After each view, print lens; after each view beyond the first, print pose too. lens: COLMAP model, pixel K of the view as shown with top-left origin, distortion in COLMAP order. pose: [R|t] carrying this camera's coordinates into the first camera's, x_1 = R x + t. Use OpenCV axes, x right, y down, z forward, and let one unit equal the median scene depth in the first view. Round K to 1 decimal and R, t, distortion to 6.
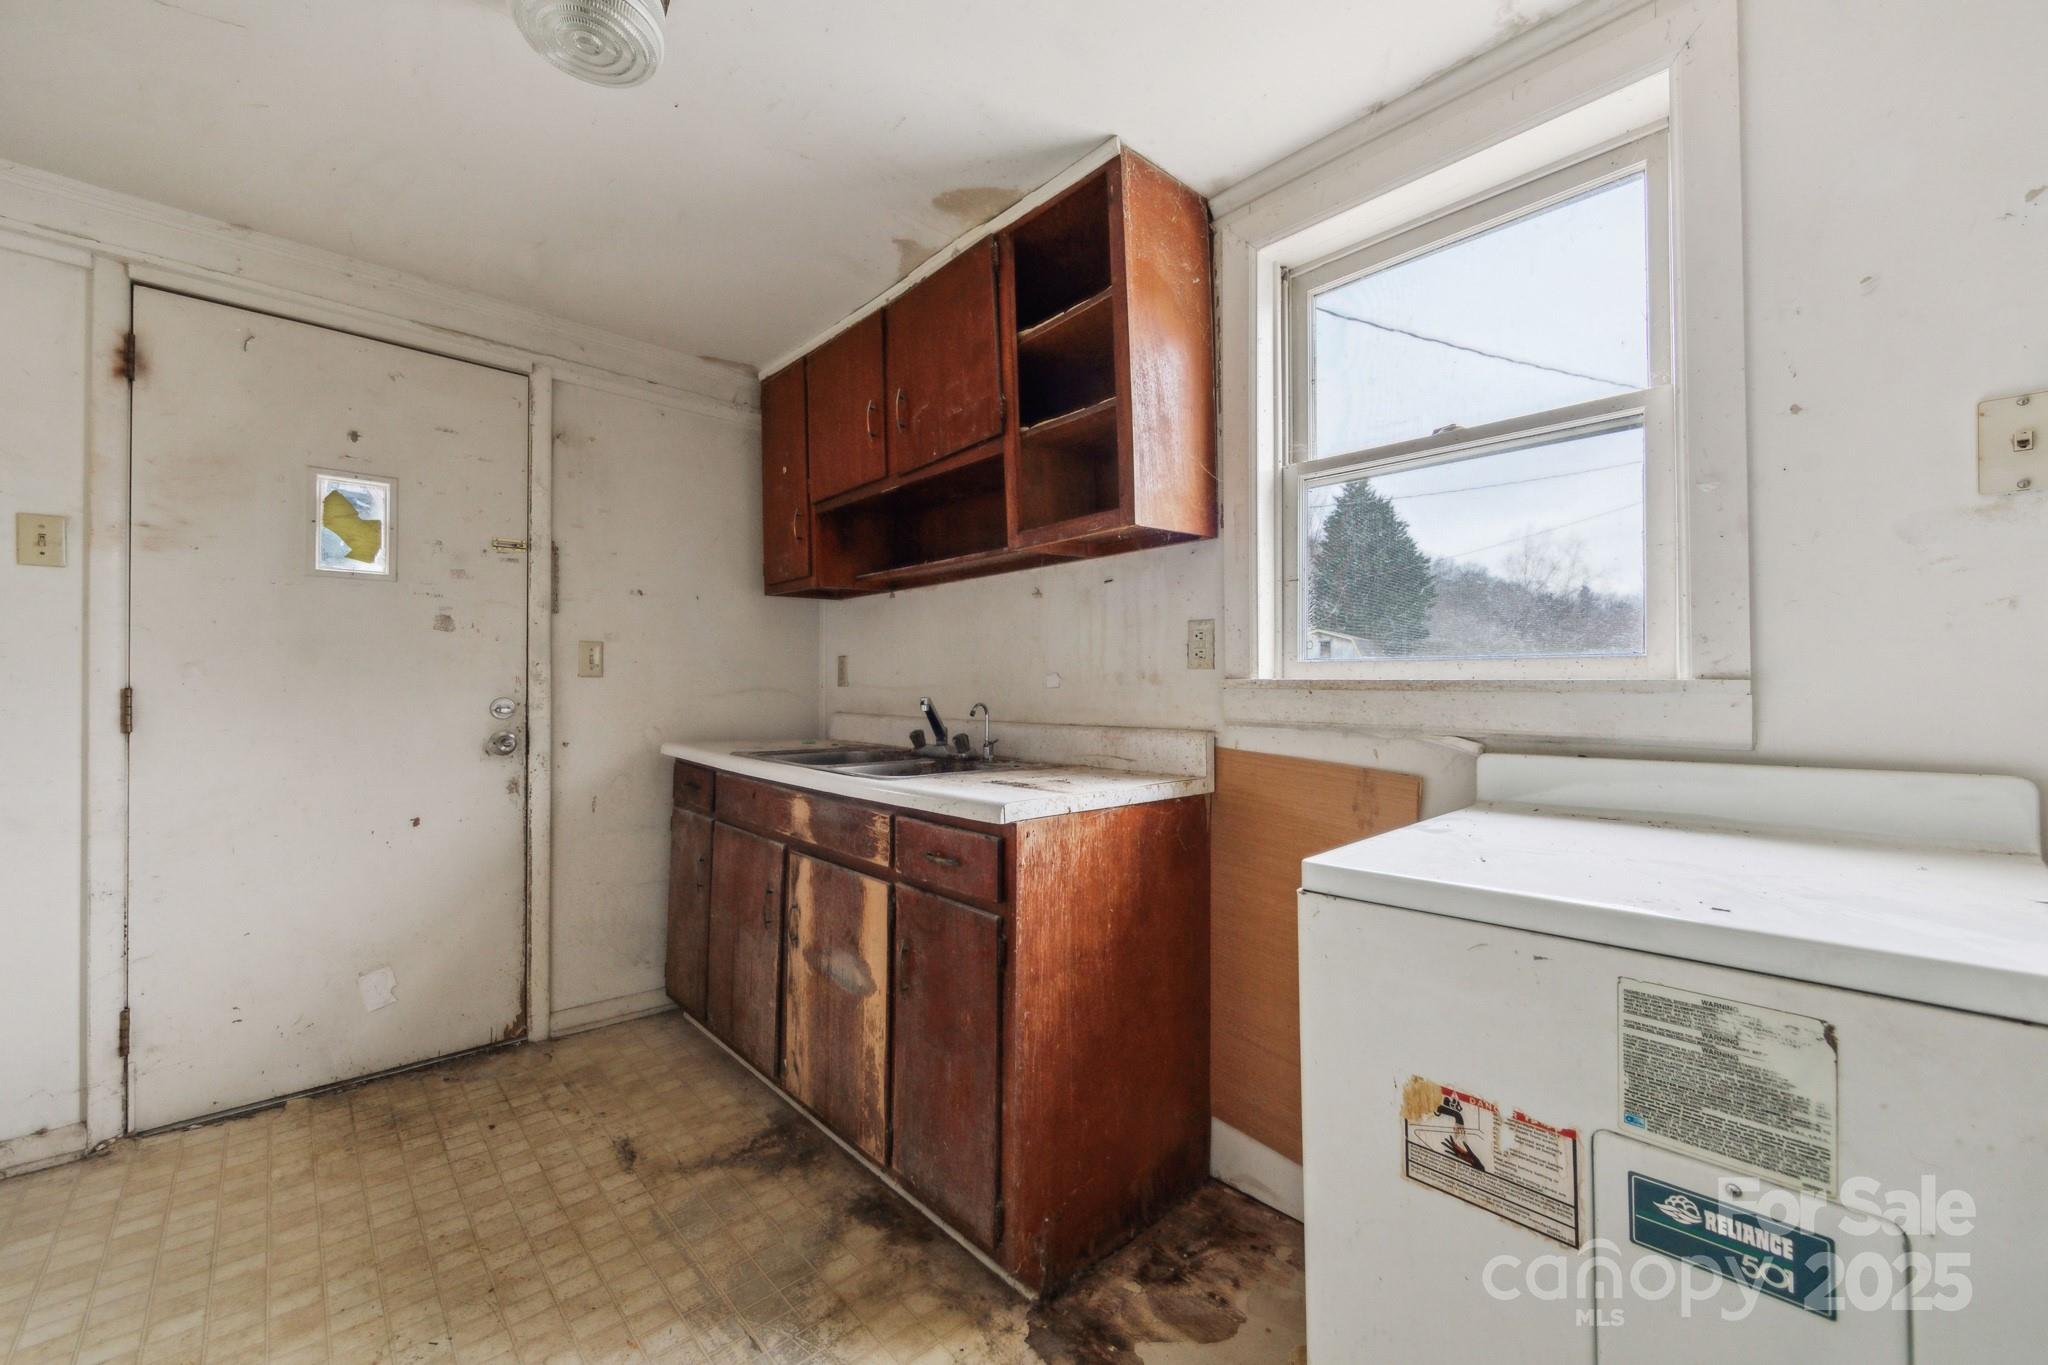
lens RADIAL K [[799.5, 0, 1024.0], [0, 799.5, 682.5], [0, 0, 1]] dist [-0.002596, -0.000165]
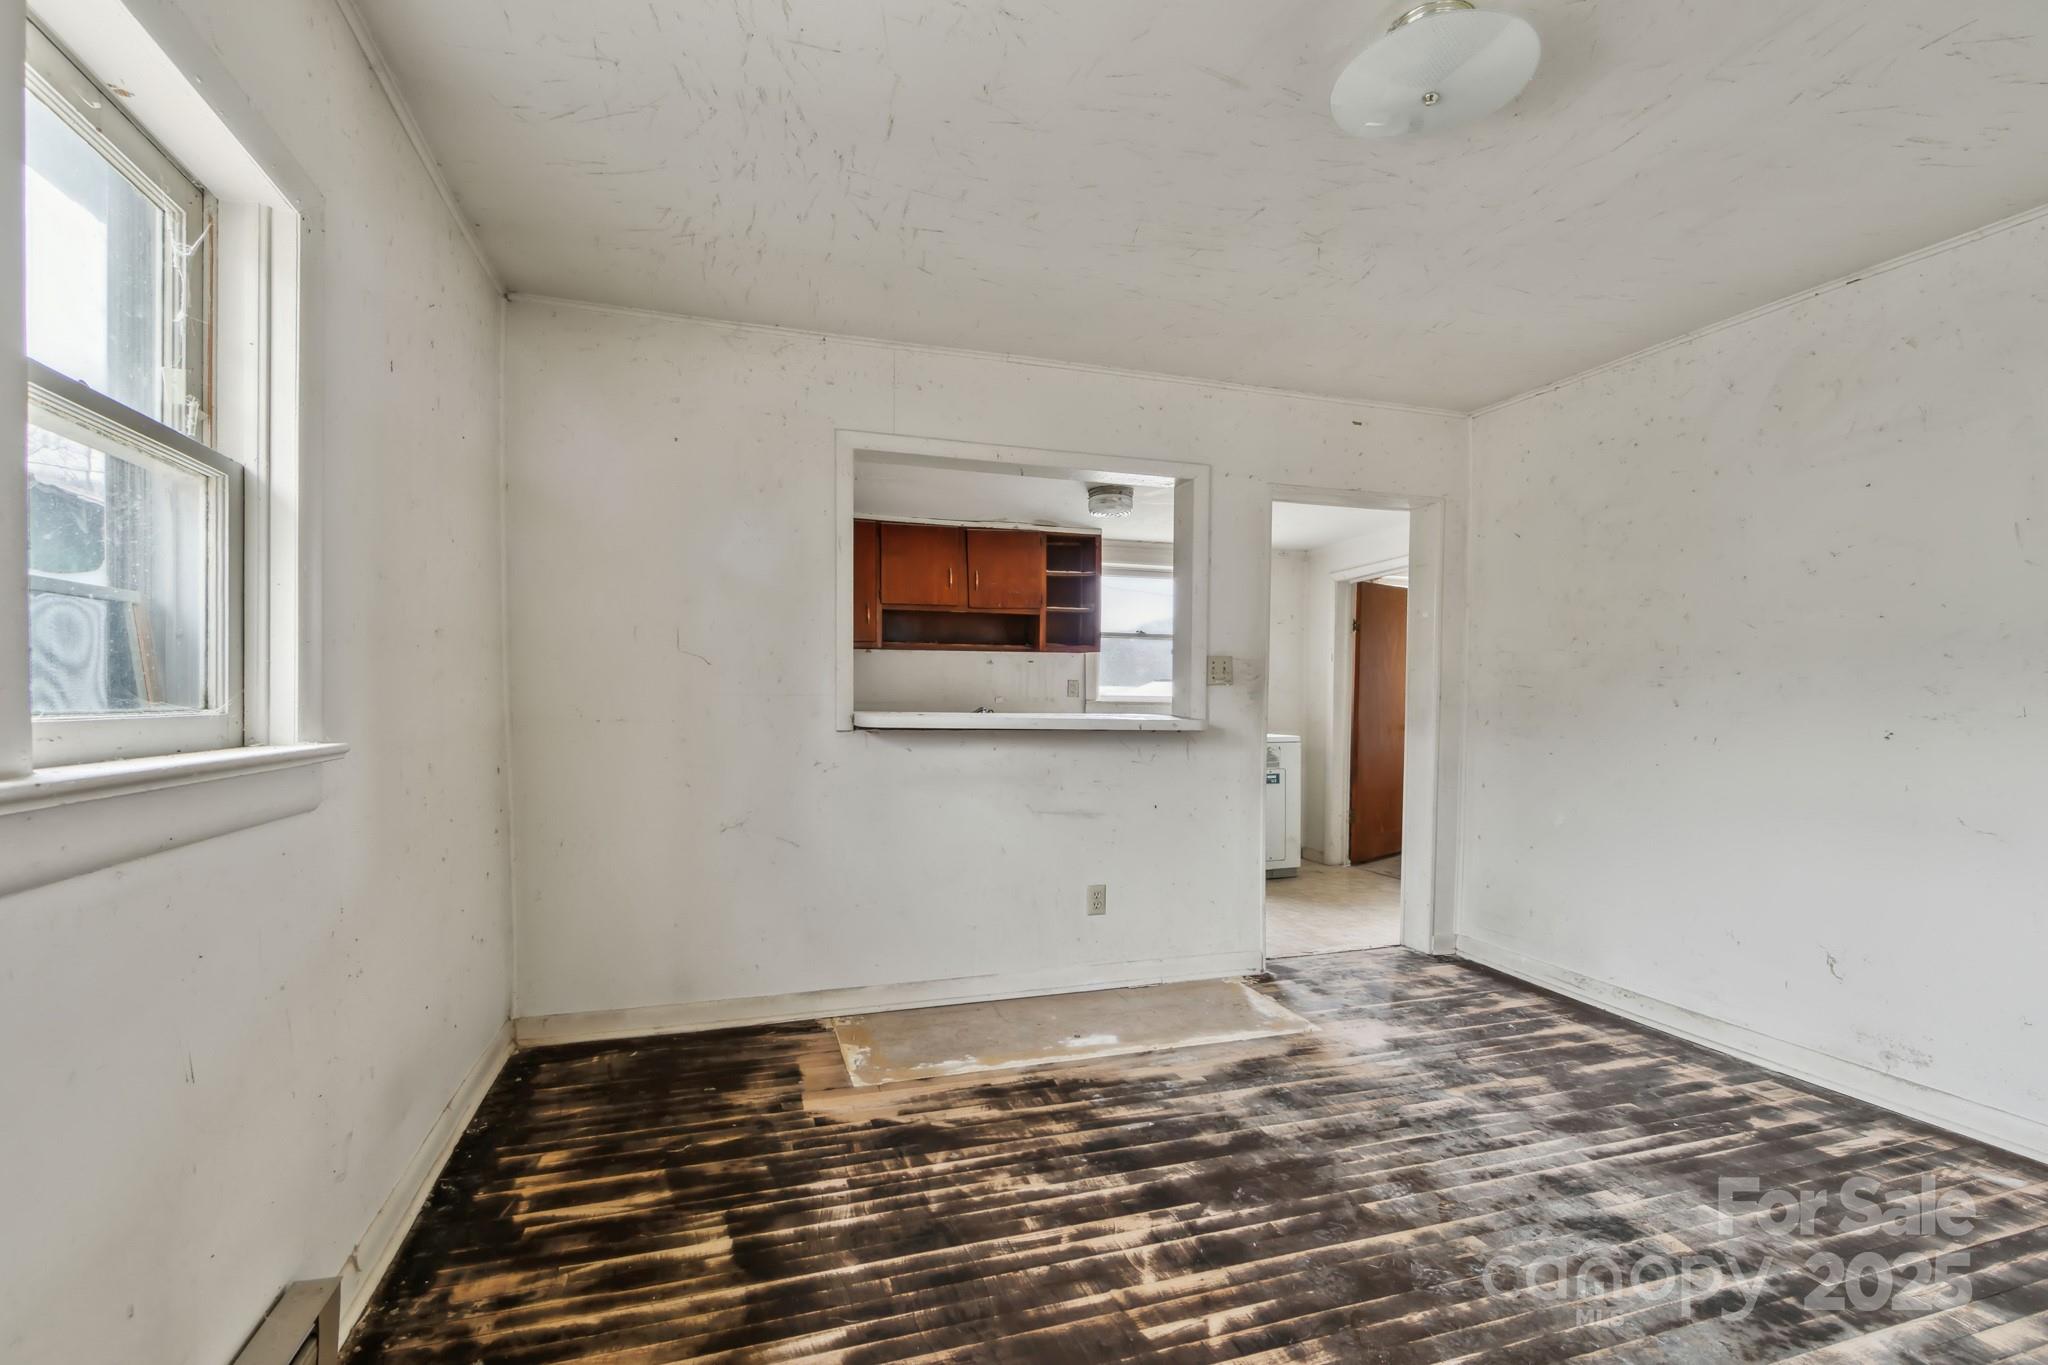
lens RADIAL K [[868.0, 0, 961.1], [0, 868.0, 716.9], [0, 0, 1]] dist [0.002561, -0.000646]
pose [[0.455077, -0.011177, 0.890382, -2.338294], [-0.014586, 0.999693, 0.020004, -0.001539], [-0.890333, -0.022090, 0.454774, -0.070457]]
